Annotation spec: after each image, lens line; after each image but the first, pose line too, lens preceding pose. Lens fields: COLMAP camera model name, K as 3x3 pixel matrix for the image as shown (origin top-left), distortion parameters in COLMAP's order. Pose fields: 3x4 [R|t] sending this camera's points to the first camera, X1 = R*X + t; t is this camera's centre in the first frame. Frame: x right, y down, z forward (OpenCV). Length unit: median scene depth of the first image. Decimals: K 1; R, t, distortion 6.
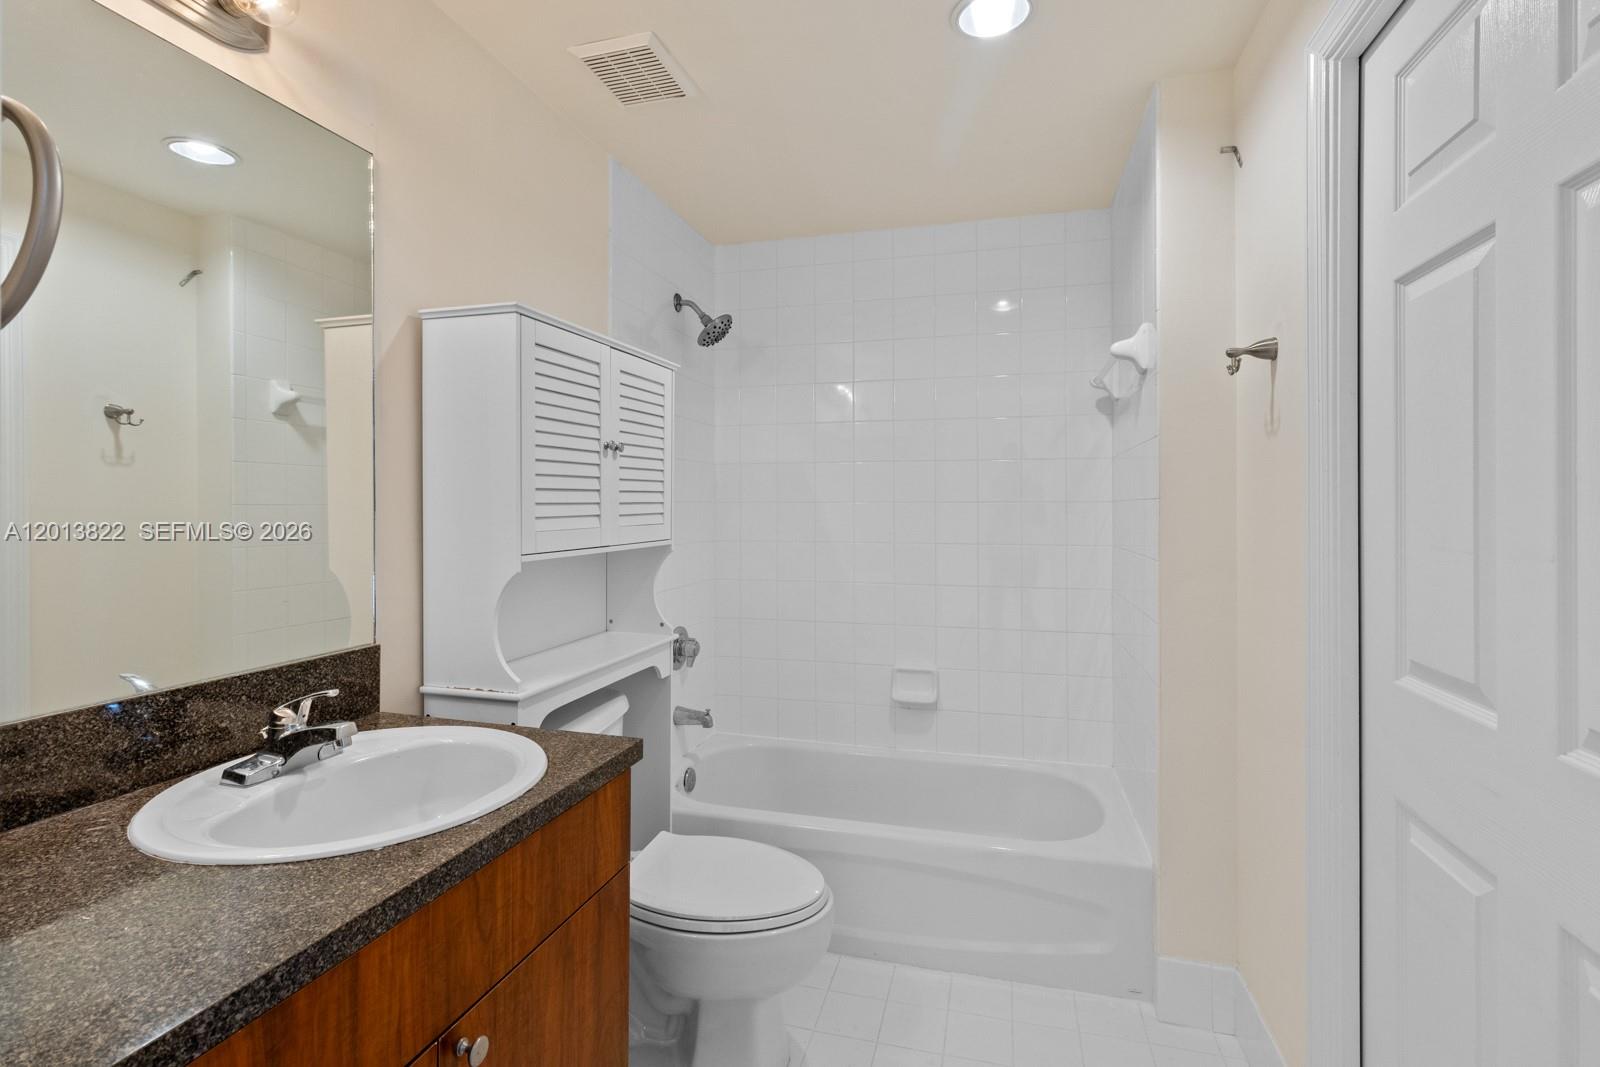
lens RADIAL K [[753.8, 0, 801.6], [0, 753.8, 497.1], [0, 0, 1]] dist [0.003840, -0.000043]
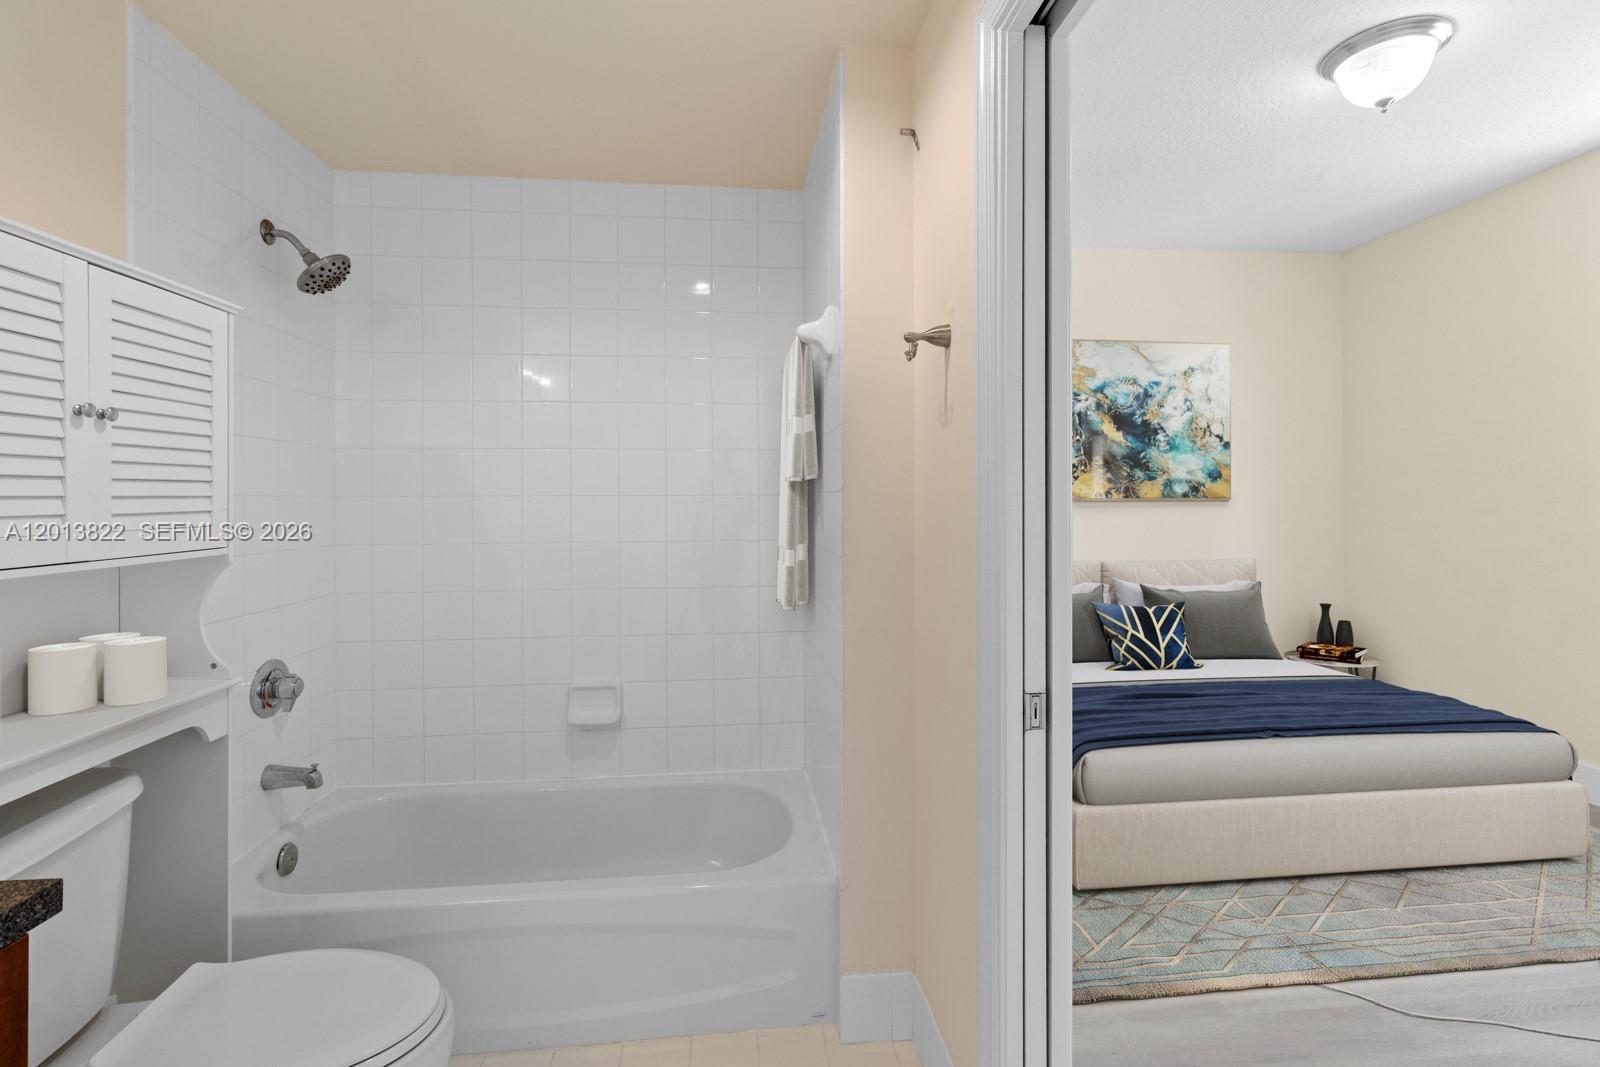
lens RADIAL K [[753.8, 0, 801.6], [0, 753.8, 497.1], [0, 0, 1]] dist [0.003840, -0.000043]
pose [[0.933336, -0.002330, 0.358996, 0.080503], [-0.000312, 0.999973, 0.007301, 0.002653], [-0.359004, -0.006927, 0.933310, 0.127101]]
